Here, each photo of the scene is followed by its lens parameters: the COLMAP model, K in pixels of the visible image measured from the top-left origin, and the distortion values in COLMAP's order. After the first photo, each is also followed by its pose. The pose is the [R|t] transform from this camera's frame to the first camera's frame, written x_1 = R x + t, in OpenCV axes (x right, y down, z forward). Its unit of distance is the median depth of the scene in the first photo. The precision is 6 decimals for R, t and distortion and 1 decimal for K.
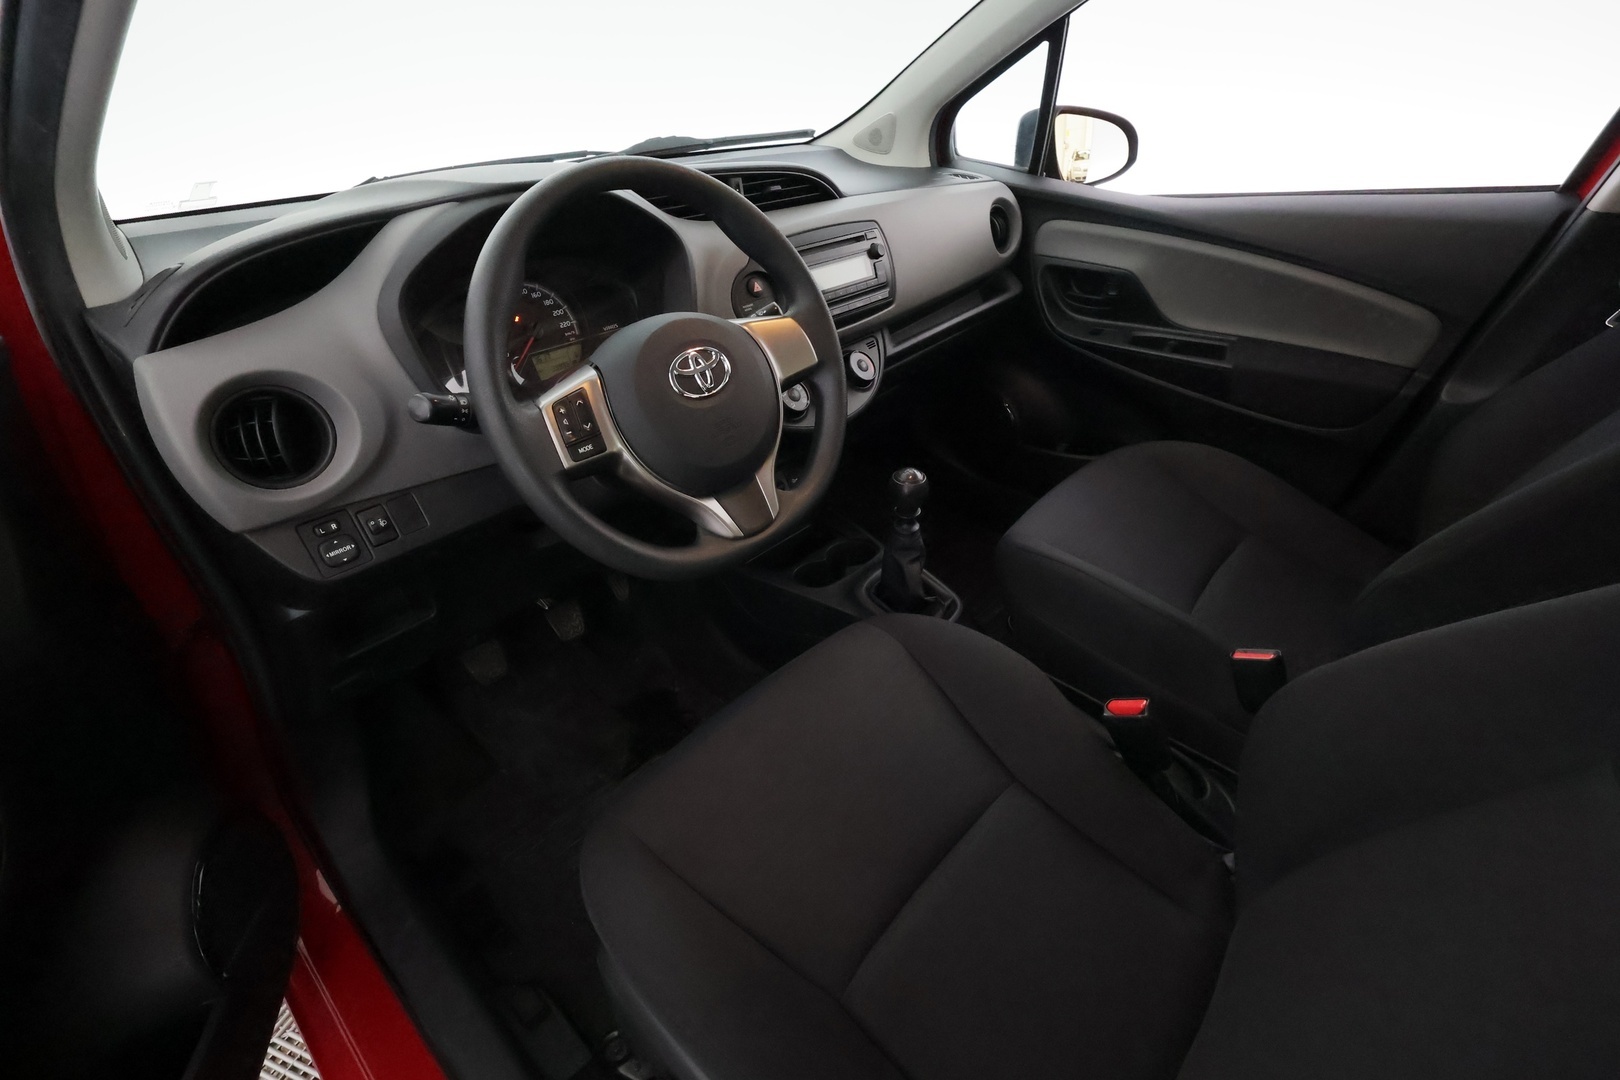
lens RADIAL K [[741.3, 0, 806.1], [0, 741.3, 545.3], [0, 0, 1]] dist [-0.003863, 0.000229]
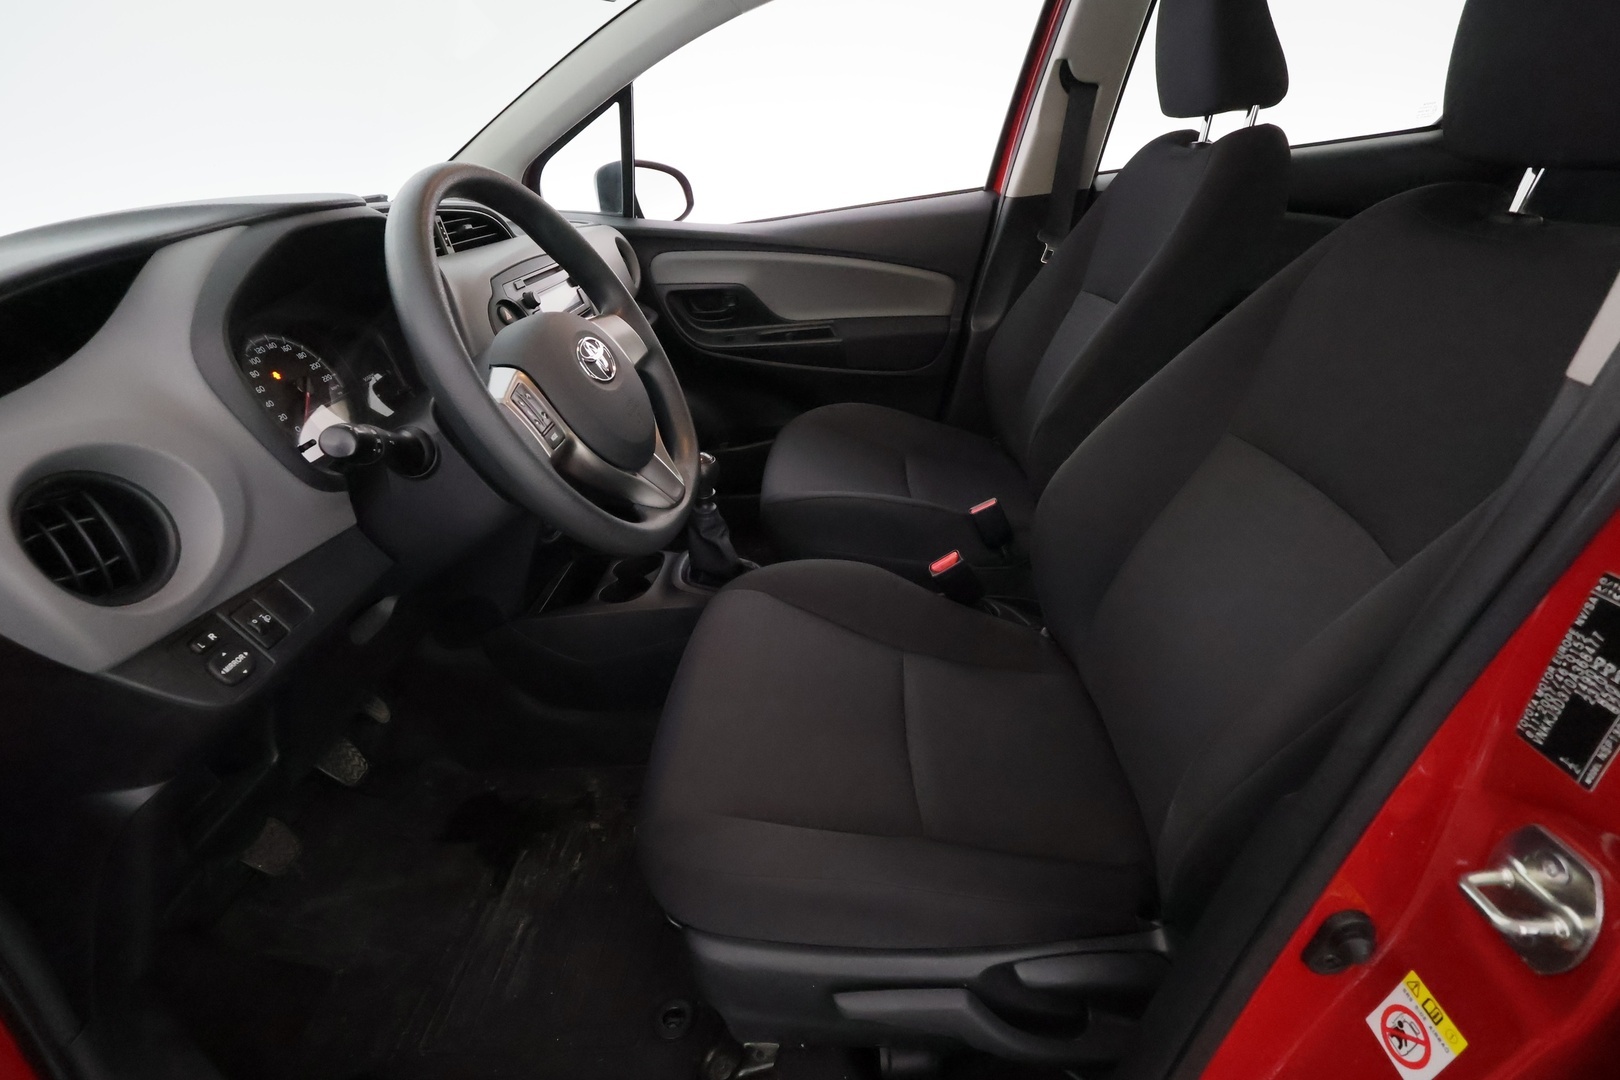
lens RADIAL K [[741.3, 0, 812.5], [0, 741.3, 537.8], [0, 0, 1]] dist [-0.003863, 0.000229]
pose [[0.773270, -0.307353, 0.554605, -0.327072], [0.364845, 0.931040, 0.007274, 0.058615], [-0.518595, 0.196720, 0.832082, 0.018433]]
